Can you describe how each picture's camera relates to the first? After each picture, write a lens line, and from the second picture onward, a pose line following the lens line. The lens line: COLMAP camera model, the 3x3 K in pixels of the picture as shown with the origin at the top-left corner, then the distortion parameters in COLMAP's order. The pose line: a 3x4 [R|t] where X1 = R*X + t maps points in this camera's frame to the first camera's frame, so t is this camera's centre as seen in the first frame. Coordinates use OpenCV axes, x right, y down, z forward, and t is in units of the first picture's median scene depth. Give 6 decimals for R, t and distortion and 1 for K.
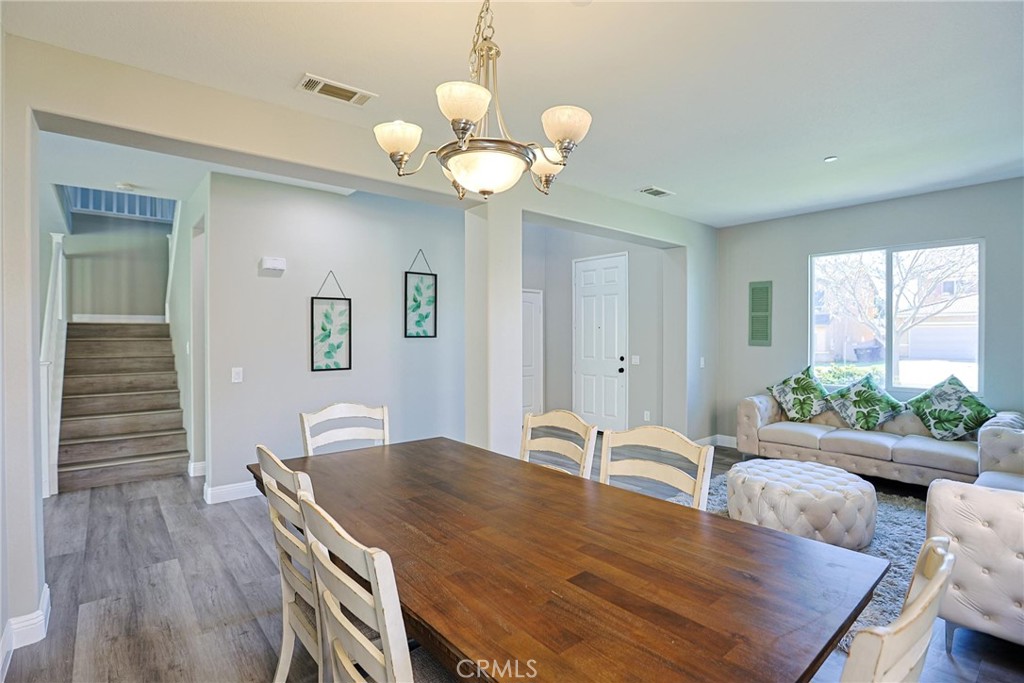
lens RADIAL K [[500.9, 0, 511.8], [0, 500.9, 338.6], [0, 0, 1]] dist [-0.054816, 0.021874]
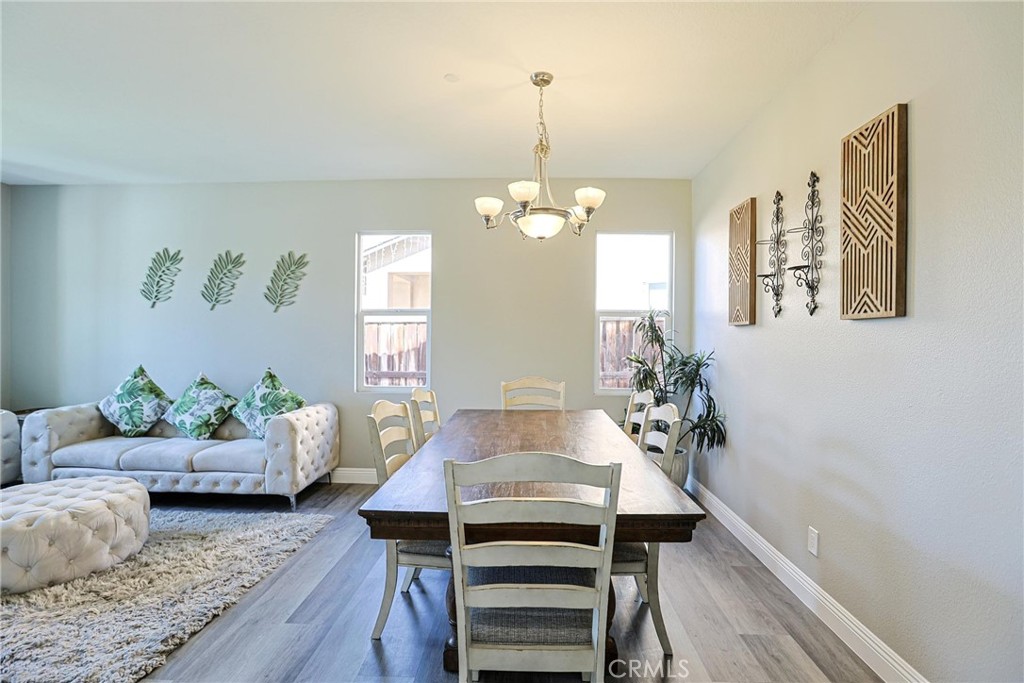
lens RADIAL K [[500.9, 0, 509.1], [0, 500.9, 343.5], [0, 0, 1]] dist [-0.054816, 0.021874]
pose [[-0.735373, -0.012111, 0.677555, -0.366940], [-0.001552, 0.999868, 0.016187, 0.009557], [-0.677661, 0.010851, -0.735294, 0.789261]]
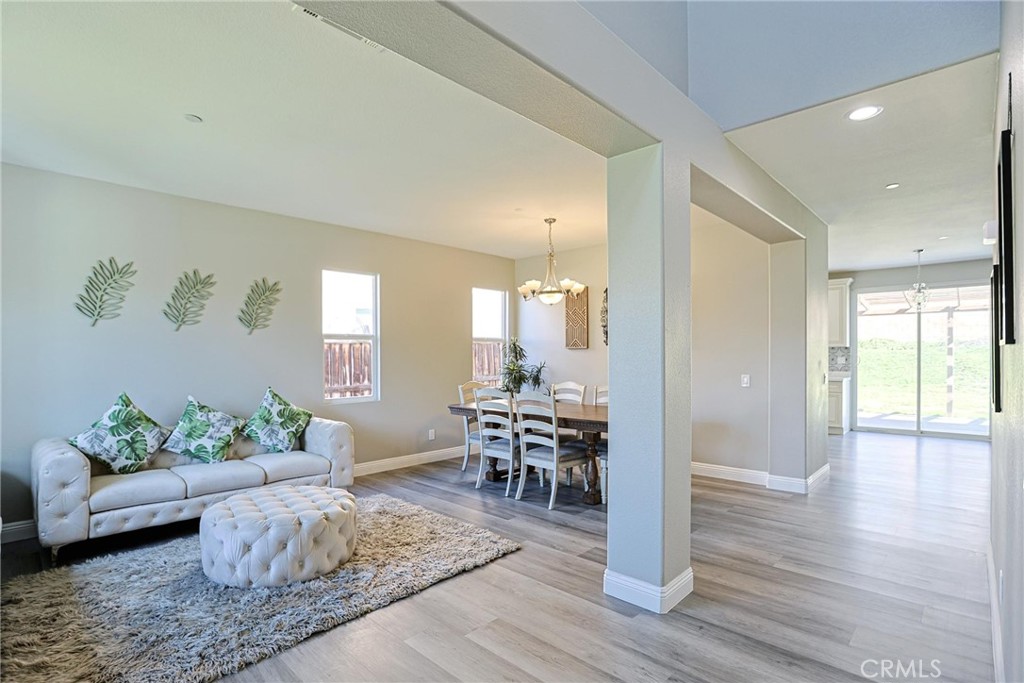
lens RADIAL K [[500.9, 0, 501.2], [0, 500.9, 364.4], [0, 0, 1]] dist [-0.054816, 0.021874]
pose [[-0.995890, 0.007151, -0.090283, 0.194429], [0.004808, 0.999647, 0.026142, 0.001813], [0.090438, 0.025601, -0.995573, 1.425200]]
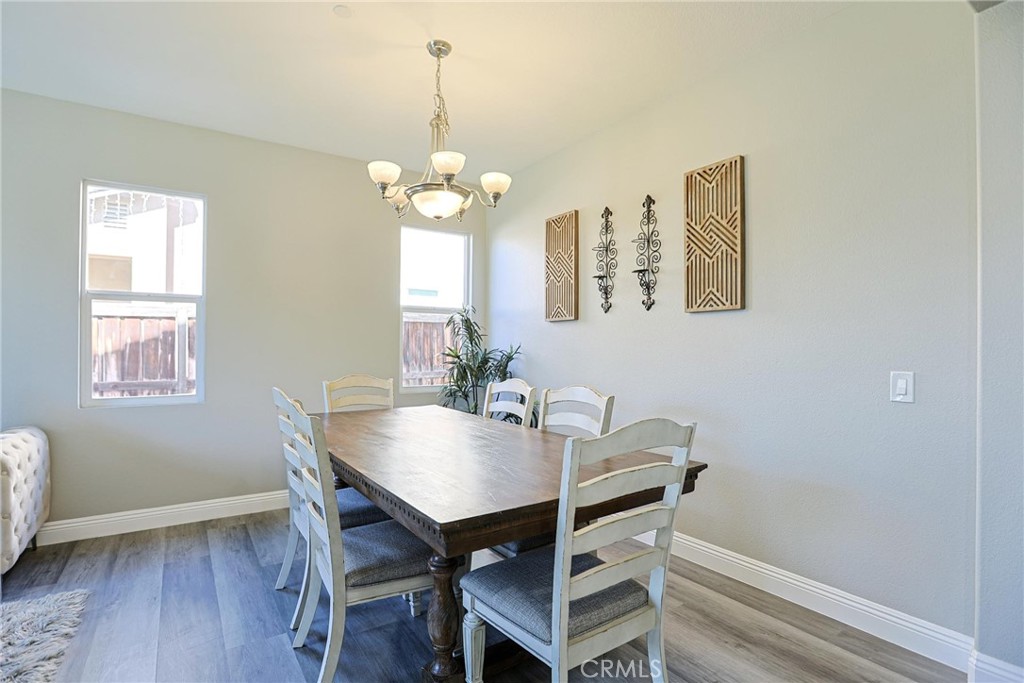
lens RADIAL K [[500.9, 0, 502.7], [0, 500.9, 347.7], [0, 0, 1]] dist [-0.054816, 0.021874]
pose [[-0.992422, -0.002968, 0.122842, -0.143694], [-0.002250, 0.999980, 0.005983, 0.033058], [-0.122858, 0.005662, -0.992408, 0.861575]]
